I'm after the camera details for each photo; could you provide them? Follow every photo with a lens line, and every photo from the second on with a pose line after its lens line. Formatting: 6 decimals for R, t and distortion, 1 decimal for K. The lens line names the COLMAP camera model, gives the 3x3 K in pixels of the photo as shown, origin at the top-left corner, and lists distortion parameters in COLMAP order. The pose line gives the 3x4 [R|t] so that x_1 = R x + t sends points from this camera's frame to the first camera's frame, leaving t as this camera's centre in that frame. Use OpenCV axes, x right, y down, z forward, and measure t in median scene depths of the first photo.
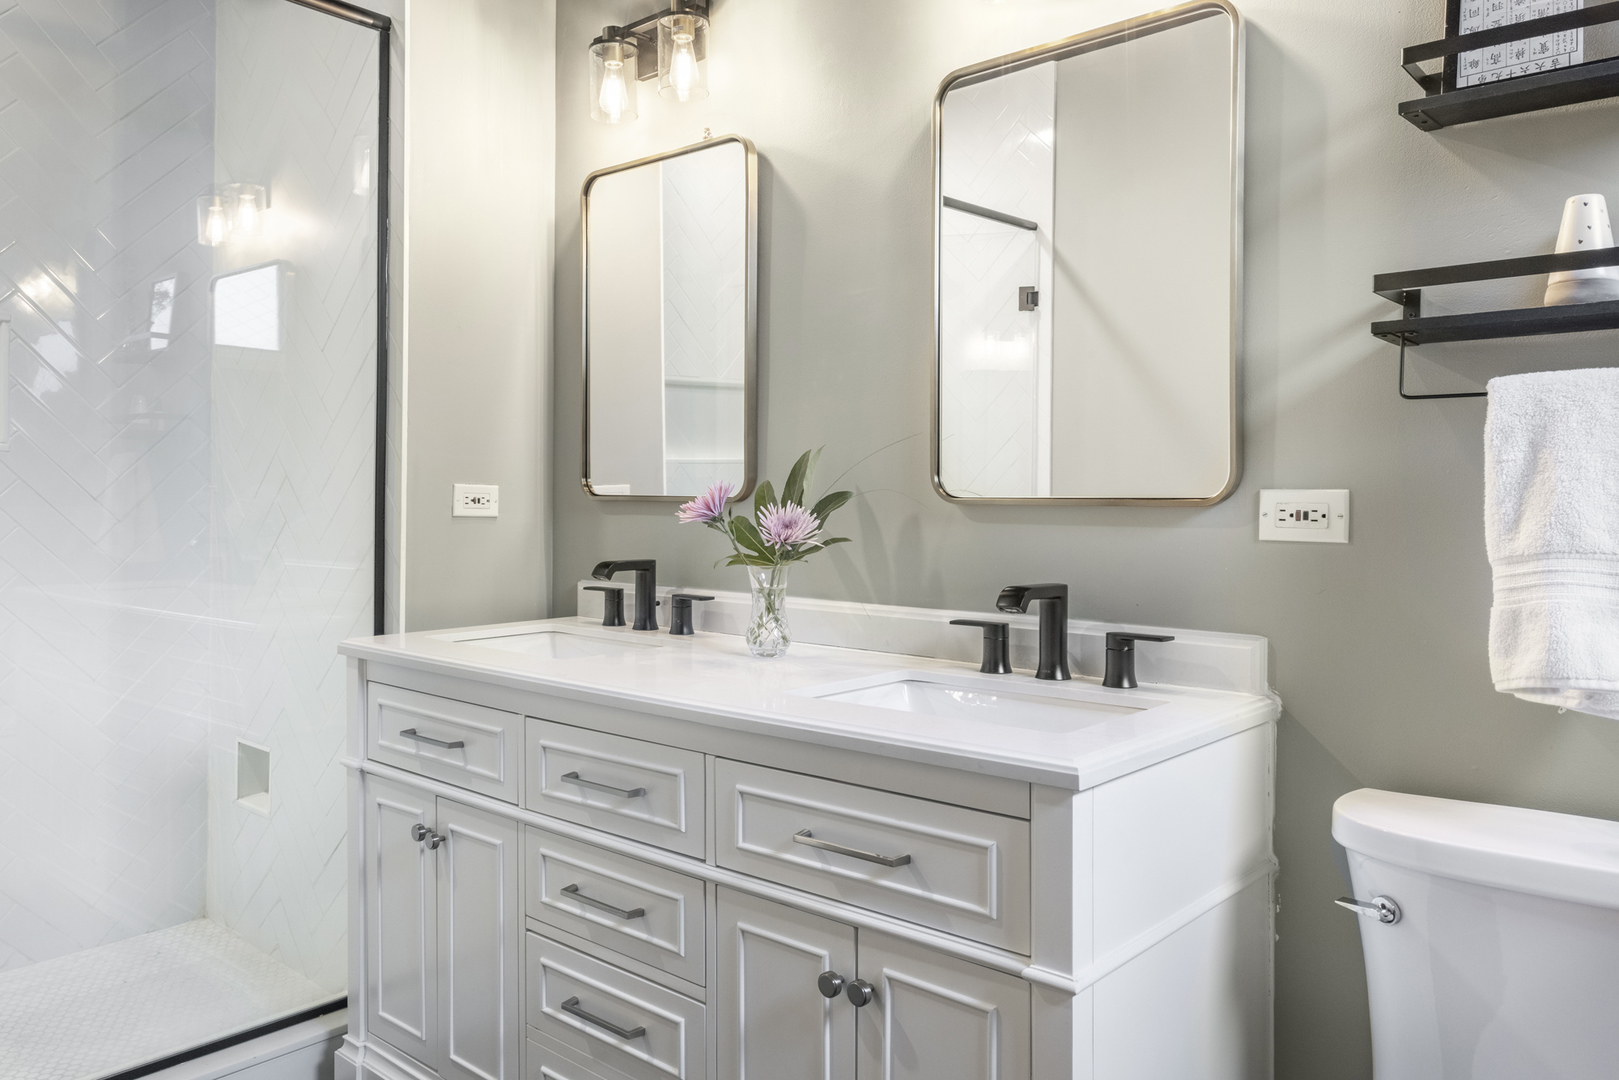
lens RADIAL K [[1174.6, 0, 776.1], [0, 1174.6, 537.3], [0, 0, 1]] dist [0.021121, -0.004075]
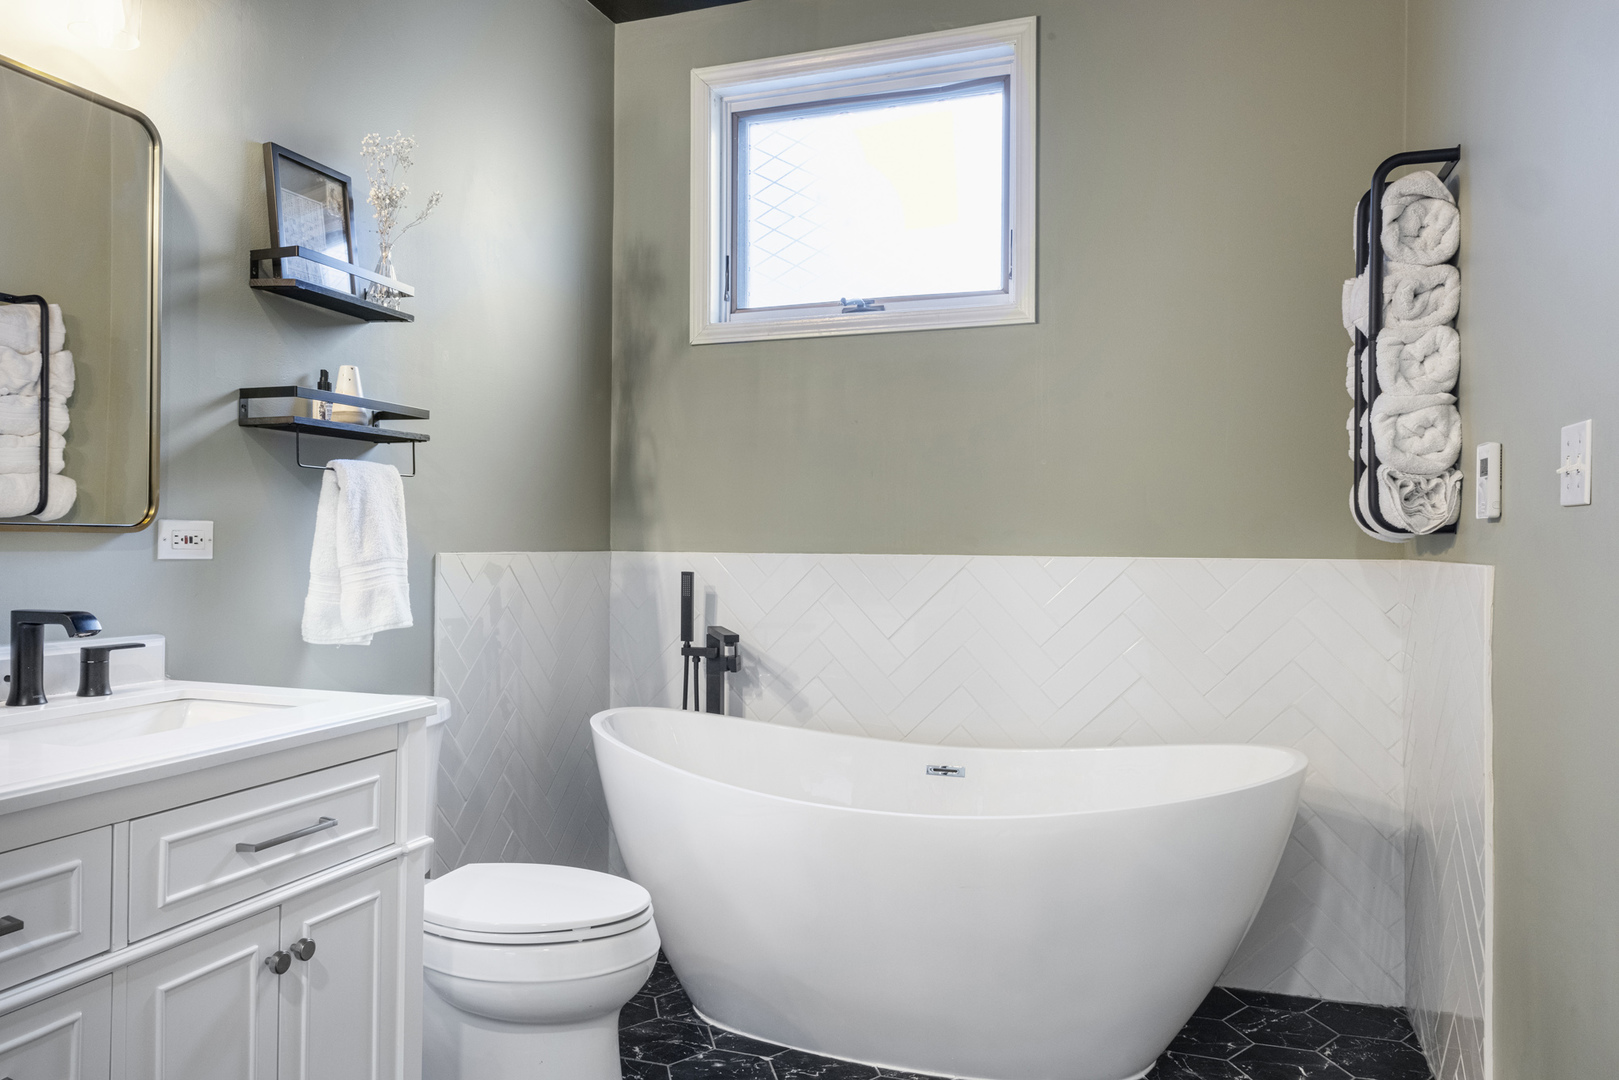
lens RADIAL K [[1174.6, 0, 776.1], [0, 1174.6, 537.3], [0, 0, 1]] dist [0.021121, -0.004075]
pose [[-0.360379, -0.015359, 0.932679, -1.083234], [0.009741, 0.999748, 0.020228, -0.043137], [-0.932755, 0.016375, -0.360139, 0.880179]]
